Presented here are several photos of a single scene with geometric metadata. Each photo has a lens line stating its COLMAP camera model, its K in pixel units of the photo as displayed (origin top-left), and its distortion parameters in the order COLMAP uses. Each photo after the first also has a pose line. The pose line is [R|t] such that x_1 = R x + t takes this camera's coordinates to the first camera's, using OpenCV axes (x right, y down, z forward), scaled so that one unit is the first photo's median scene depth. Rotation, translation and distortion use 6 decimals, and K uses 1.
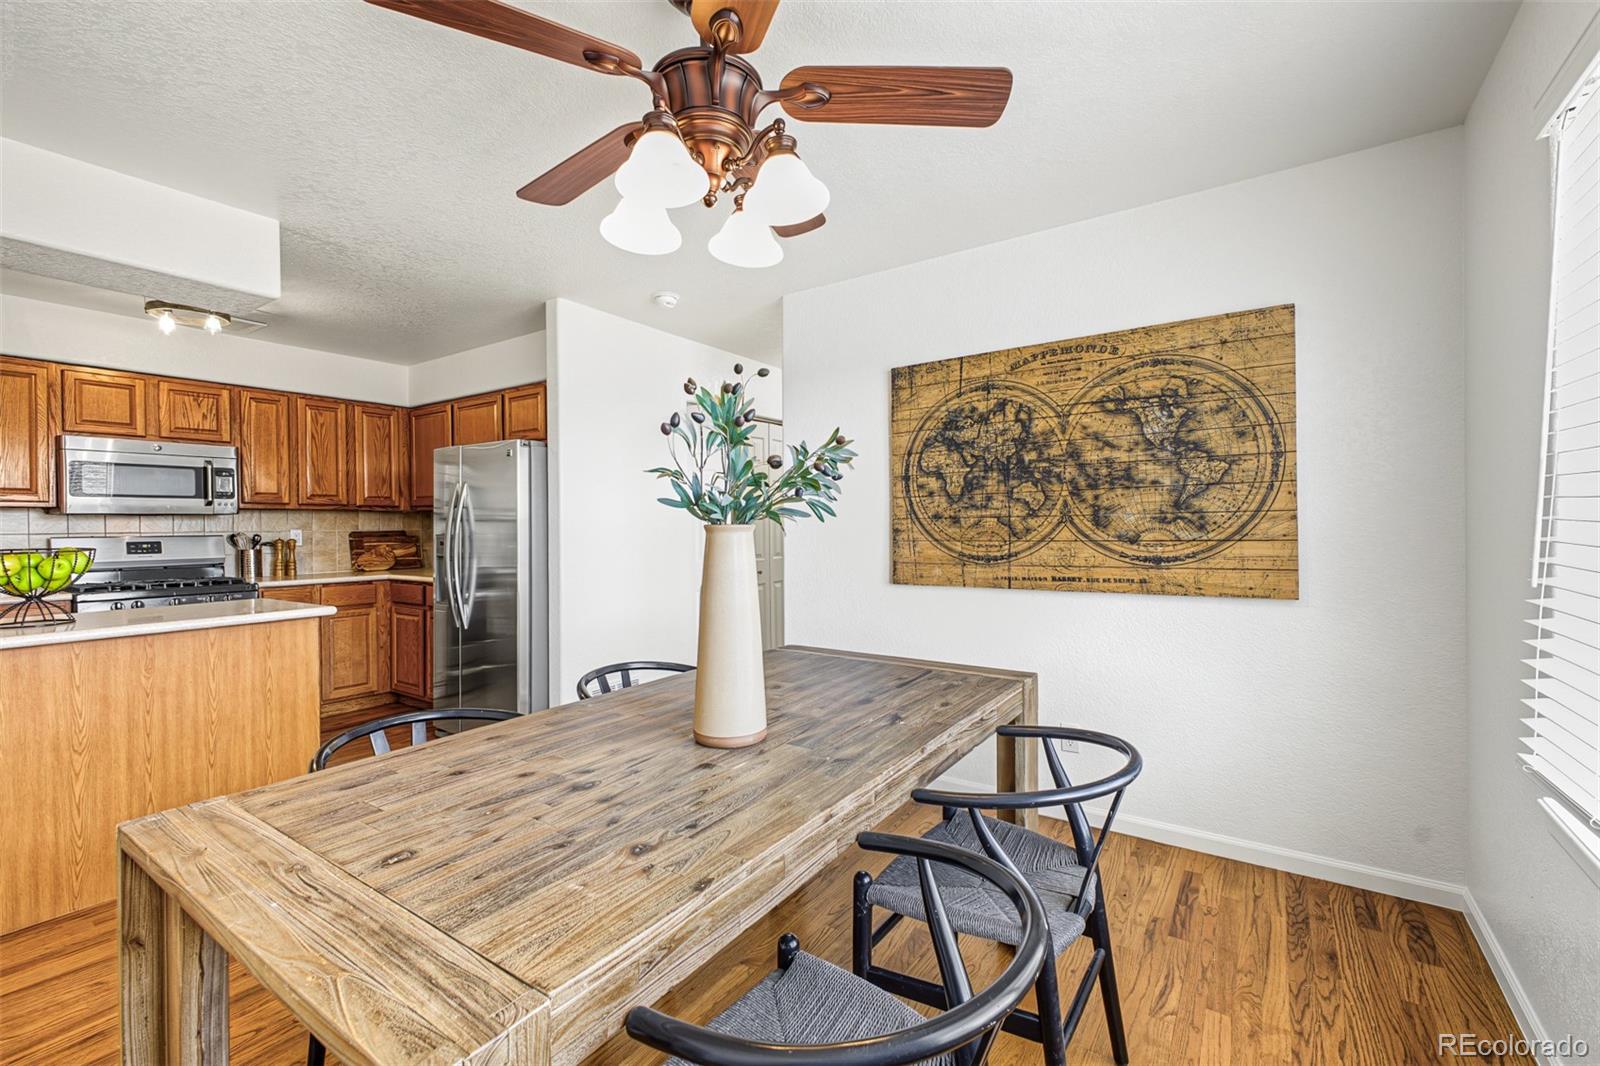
lens RADIAL K [[684.4, 0, 785.6], [0, 684.4, 533.9], [0, 0, 1]] dist [0.013958, -0.000525]
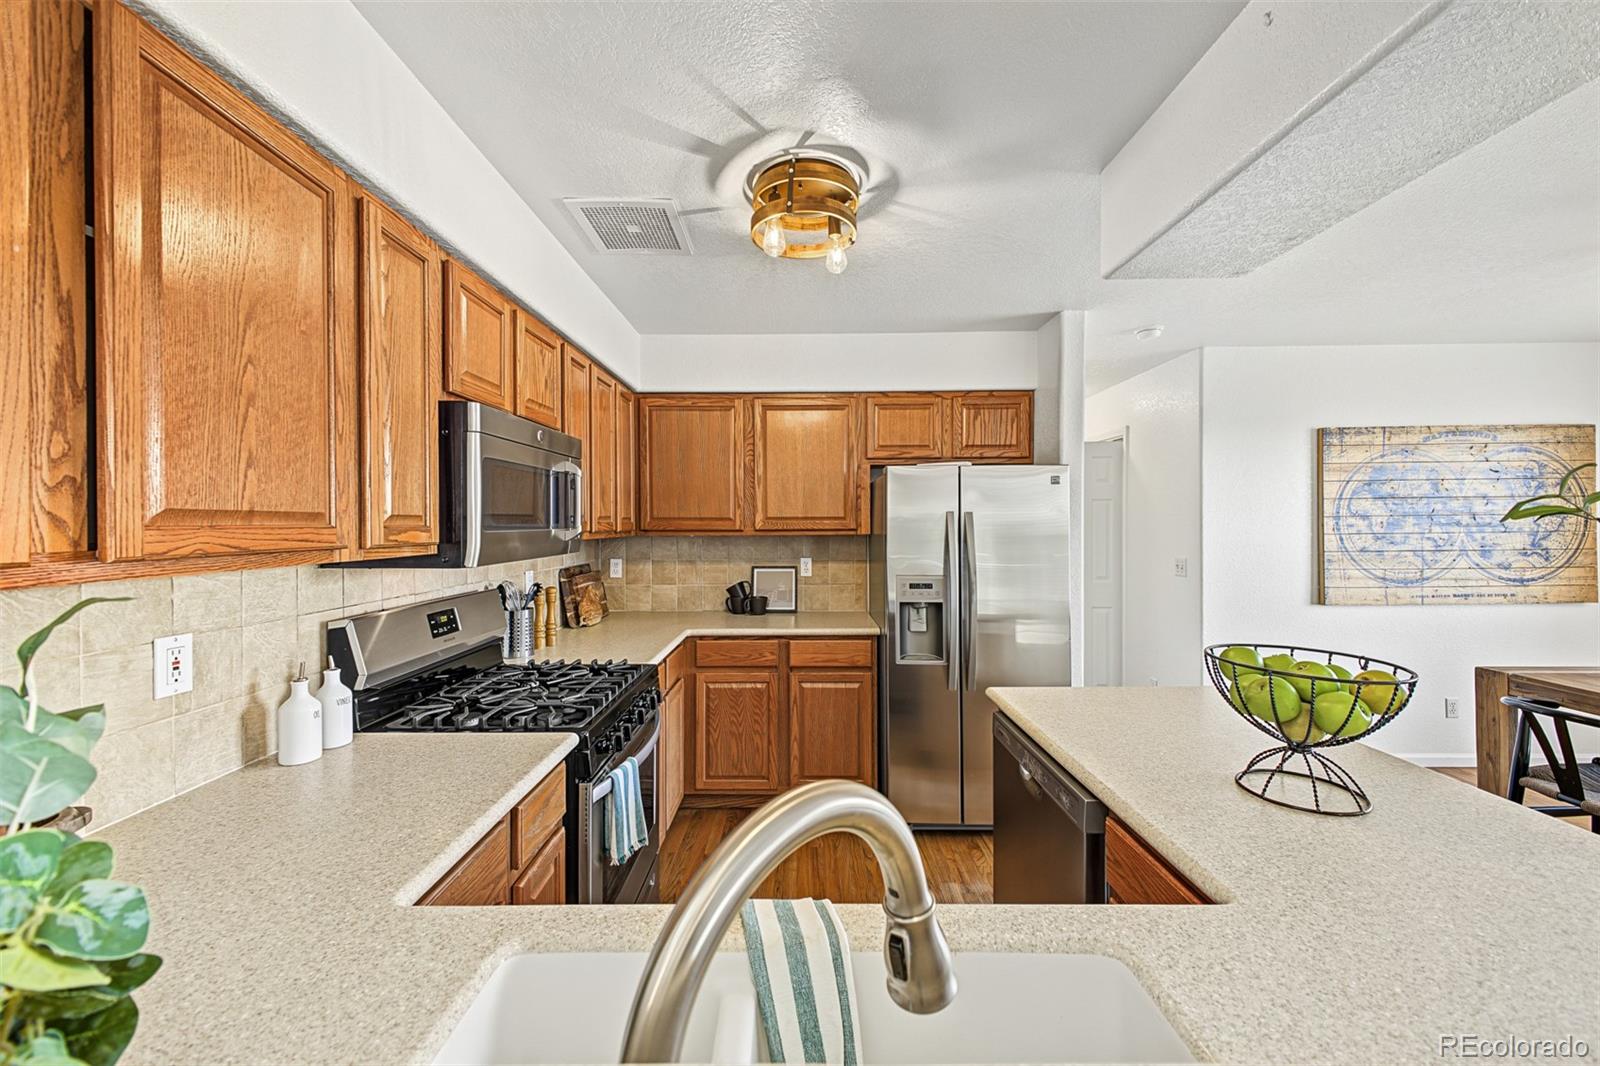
lens RADIAL K [[641.5, 0, 788.0], [0, 641.5, 528.4], [0, 0, 1]] dist [0.018843, -0.005053]
pose [[0.822353, -0.000792, 0.568977, -0.913880], [0.003958, 0.999983, -0.004328, -0.043999], [-0.568964, 0.005811, 0.822342, 0.424706]]
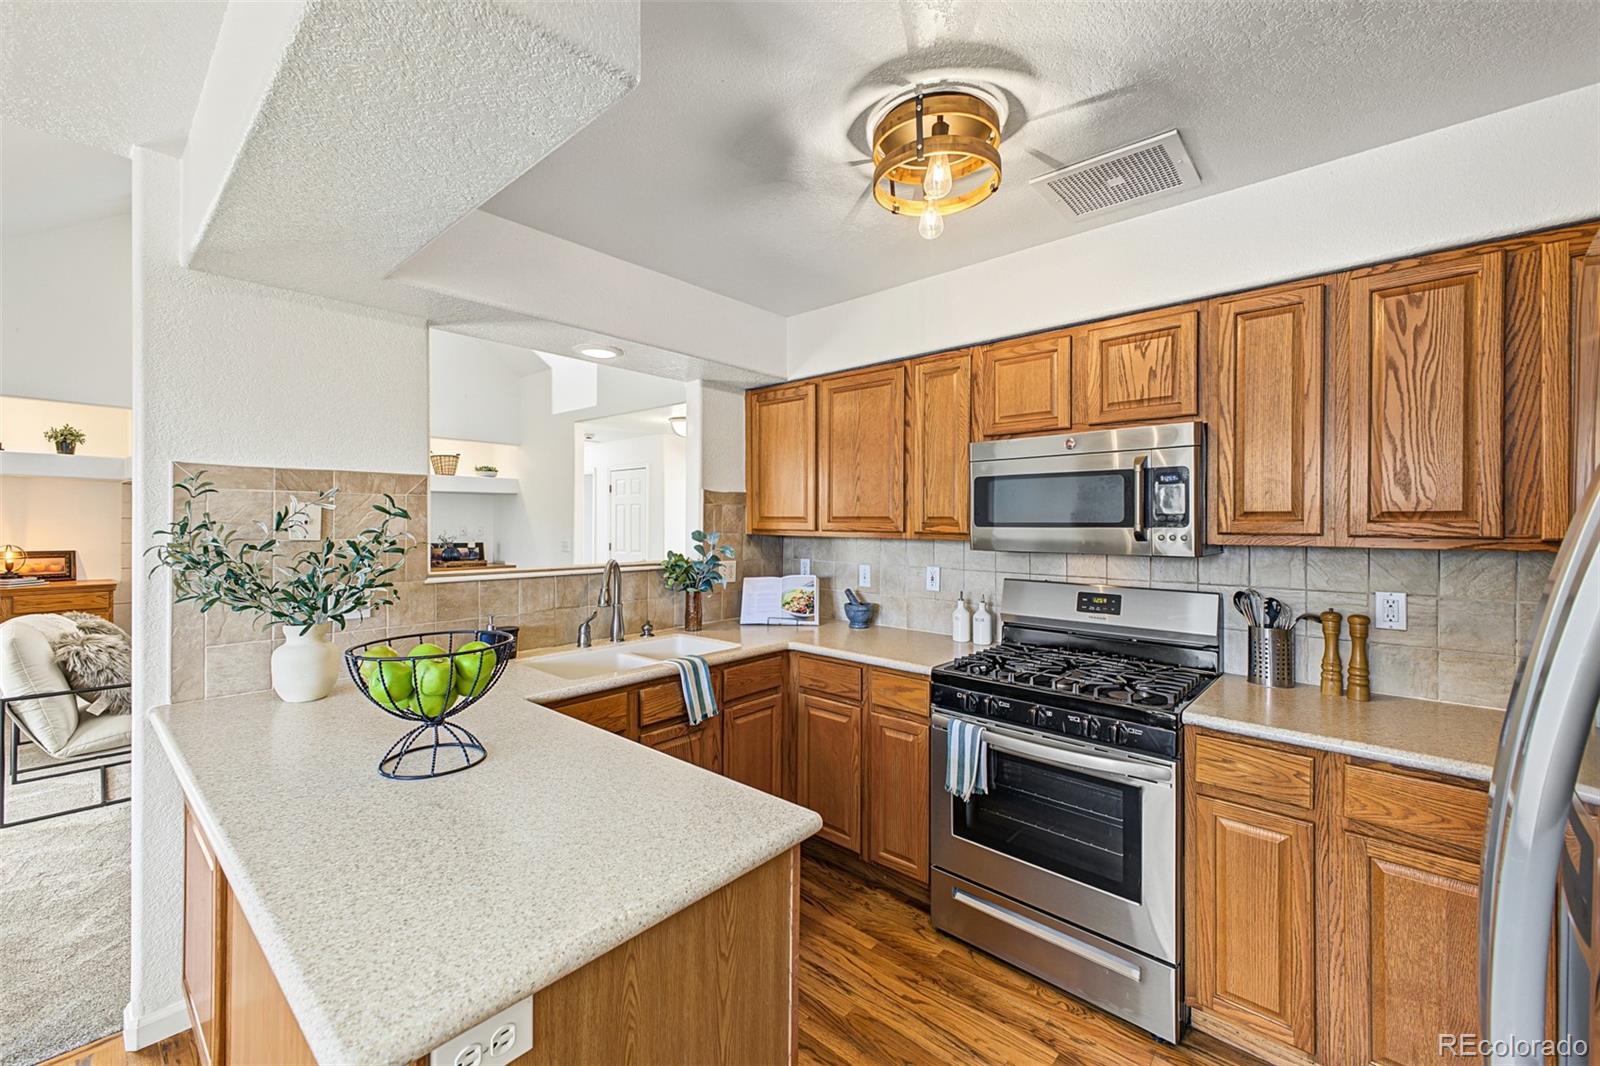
lens RADIAL K [[641.5, 0, 796.0], [0, 641.5, 521.8], [0, 0, 1]] dist [0.018843, -0.005053]
pose [[-0.122069, 0.007635, -0.992492, -0.286360], [-0.014357, 0.999852, 0.009458, -0.052053], [0.992418, 0.015403, -0.121941, 0.738871]]
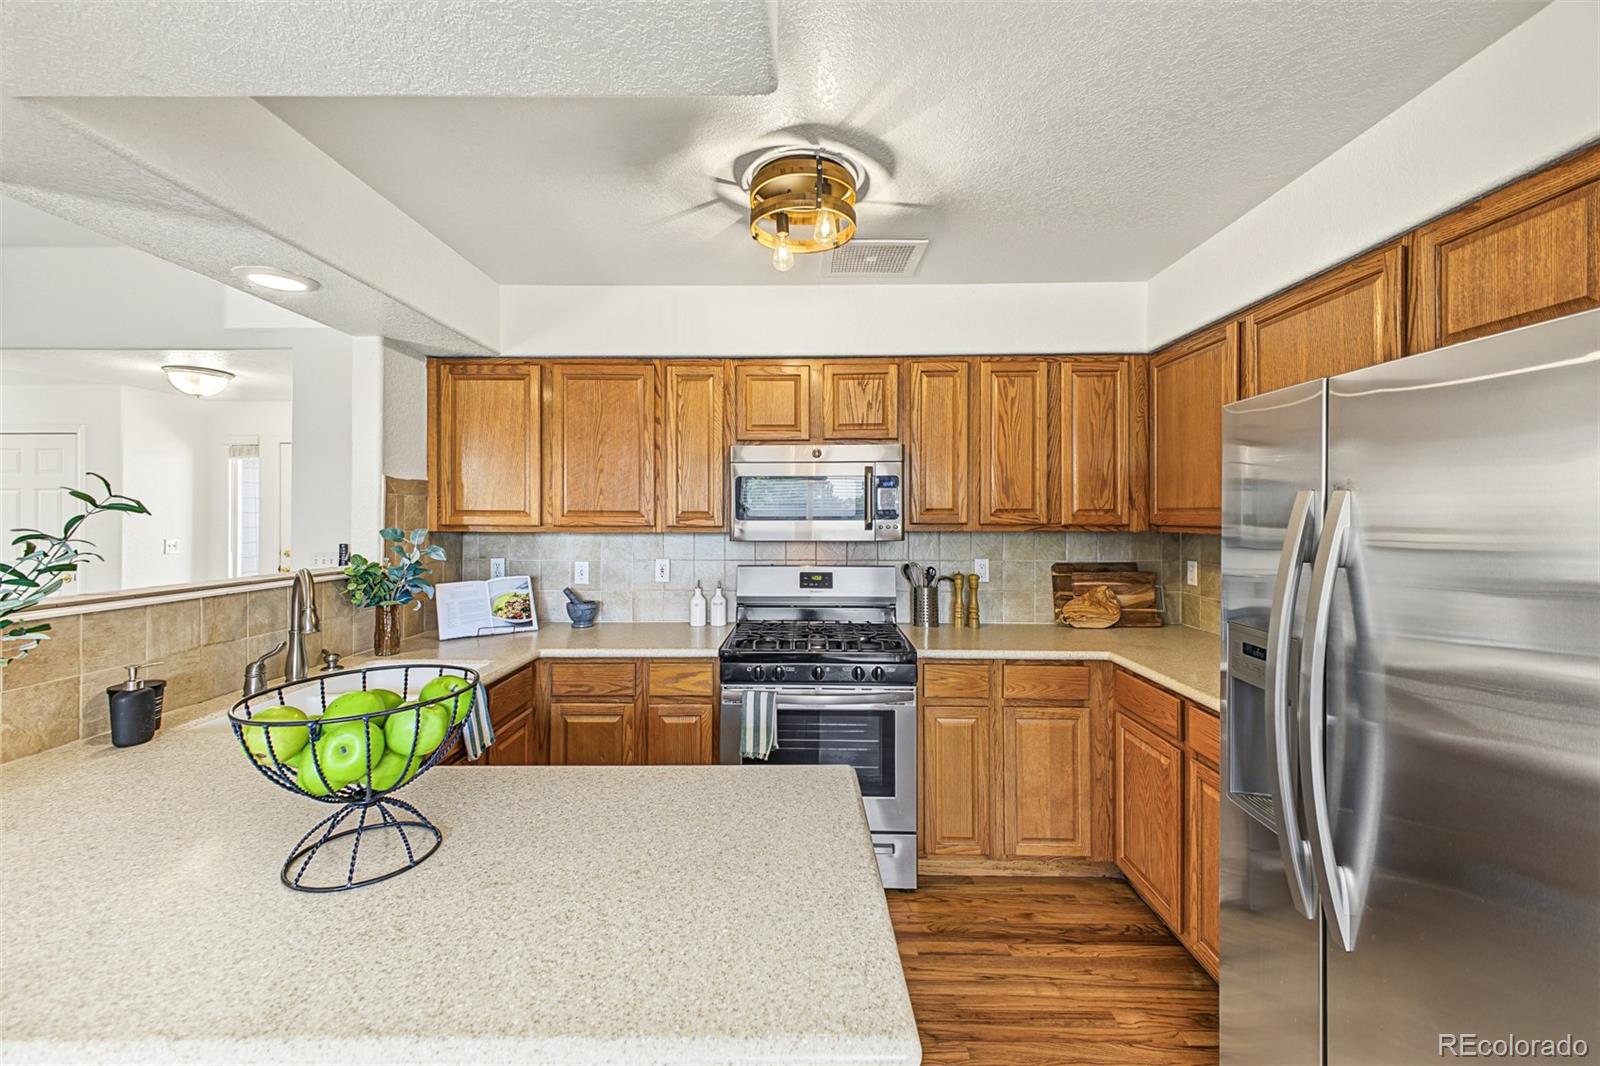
lens RADIAL K [[641.5, 0, 795.8], [0, 641.5, 512.1], [0, 0, 1]] dist [0.018843, -0.005053]
pose [[0.562594, 0.001918, -0.826731, -0.308254], [-0.014653, 0.999863, -0.007651, -0.048713], [0.826604, 0.016419, 0.562545, 0.525738]]
